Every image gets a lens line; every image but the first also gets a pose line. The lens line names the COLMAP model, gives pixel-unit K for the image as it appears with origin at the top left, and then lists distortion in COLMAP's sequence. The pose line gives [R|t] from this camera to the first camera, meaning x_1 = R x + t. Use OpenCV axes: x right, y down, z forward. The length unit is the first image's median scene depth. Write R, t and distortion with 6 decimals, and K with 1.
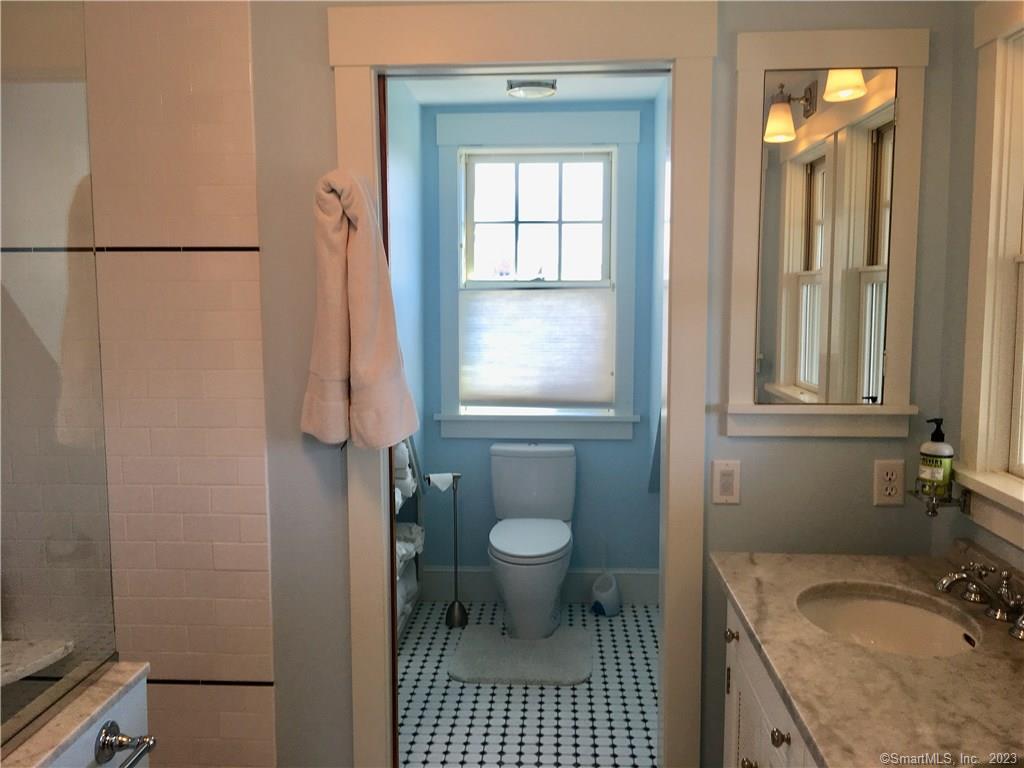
lens RADIAL K [[865.7, 0, 512.0], [0, 865.7, 384.0], [0, 0, 1]] dist [0.036965, -0.004982]
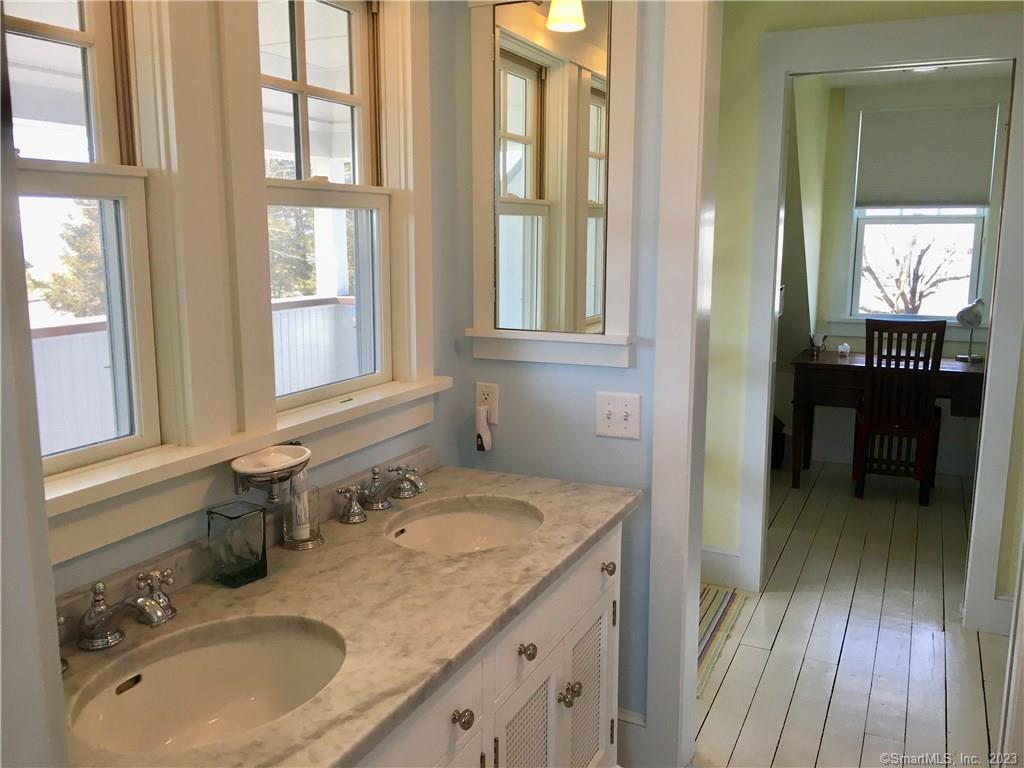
lens RADIAL K [[865.7, 0, 512.0], [0, 865.7, 384.0], [0, 0, 1]] dist [0.036965, -0.004982]
pose [[-0.924592, -0.064557, 0.375449, -0.057628], [0.043378, 0.961287, 0.272114, -0.178171], [-0.378481, 0.267881, -0.885998, 1.798695]]
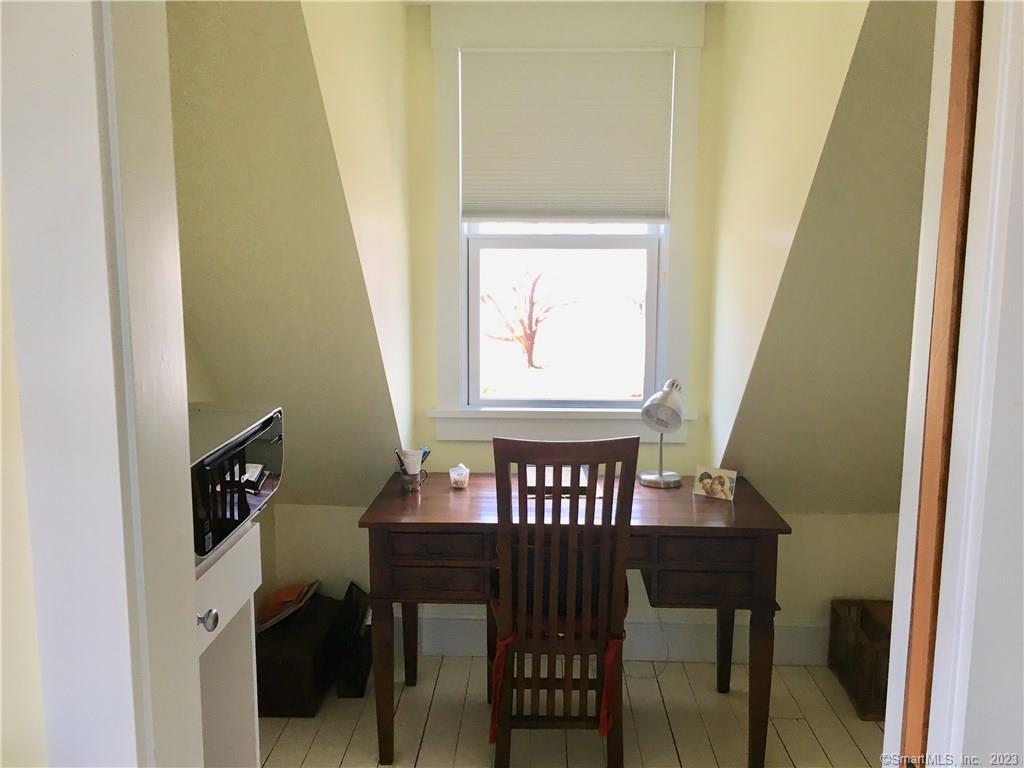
lens RADIAL K [[865.7, 0, 512.0], [0, 865.7, 384.0], [0, 0, 1]] dist [0.036965, -0.004982]
pose [[-0.999783, 0.000834, -0.020827, -0.054848], [-0.004418, 0.968025, 0.250816, -0.133230], [0.020370, 0.250854, -0.967811, 1.394790]]
